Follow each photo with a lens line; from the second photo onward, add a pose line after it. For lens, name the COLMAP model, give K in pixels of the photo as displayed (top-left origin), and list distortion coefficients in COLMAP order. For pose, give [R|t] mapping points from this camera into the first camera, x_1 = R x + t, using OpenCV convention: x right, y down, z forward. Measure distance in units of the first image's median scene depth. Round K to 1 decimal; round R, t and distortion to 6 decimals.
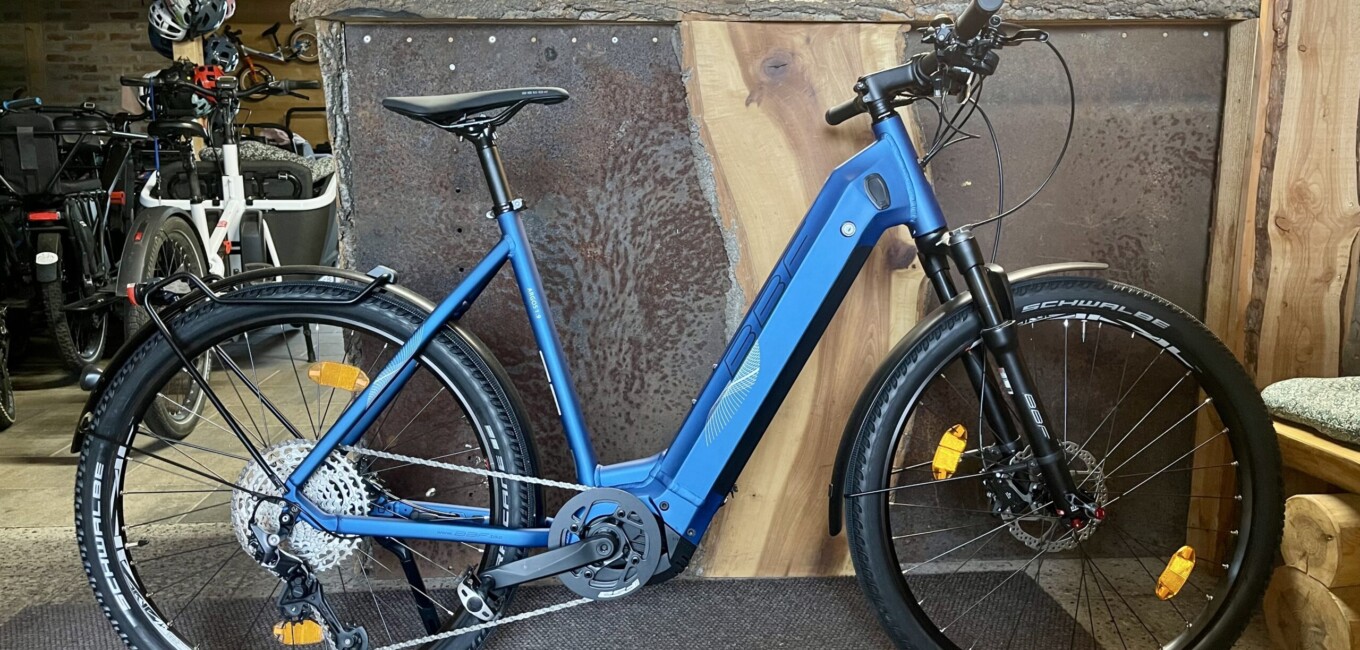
lens RADIAL K [[1017.2, 0, 680.0], [0, 1017.2, 329.8], [0, 0, 1]] dist [0.074473, -0.093059]
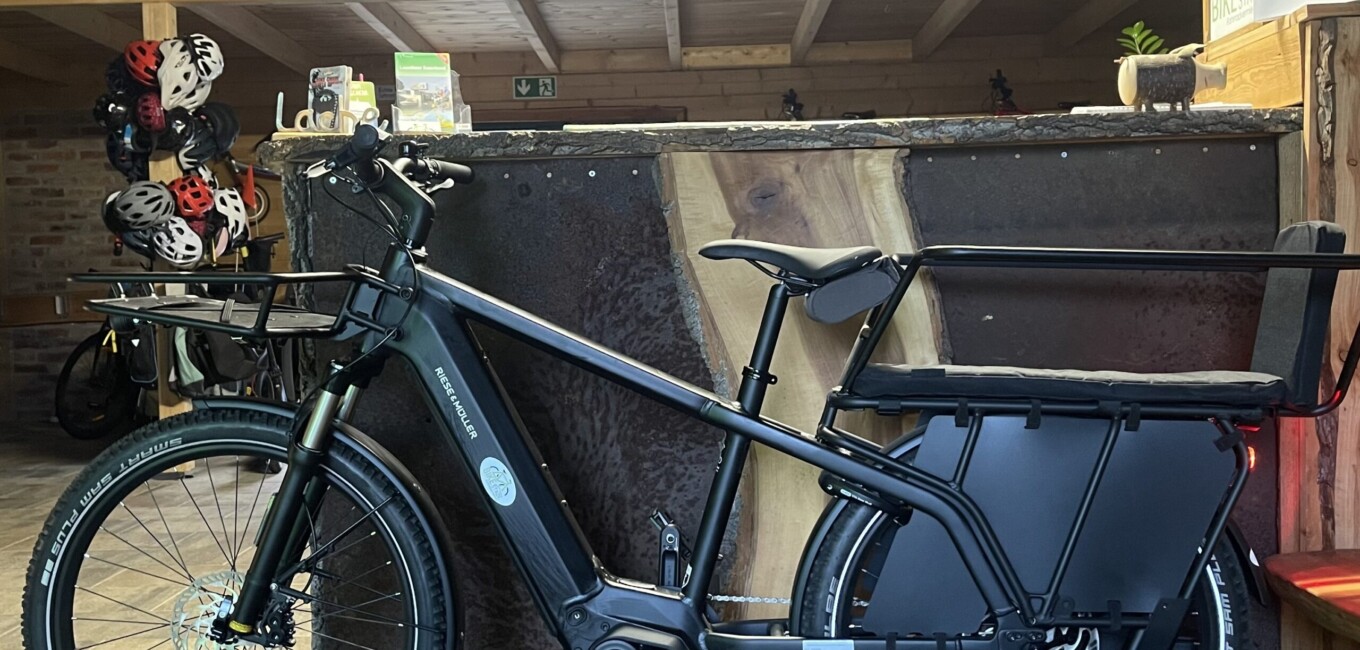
lens RADIAL K [[1362.6, 0, 681.6], [0, 1362.6, 332.5], [0, 0, 1]] dist [0.148705, -0.308184]
pose [[0.996016, -0.017496, -0.087443, 0.121869], [0.006400, 0.992062, -0.125589, 0.018976], [0.088946, 0.124529, 0.988221, -0.207792]]
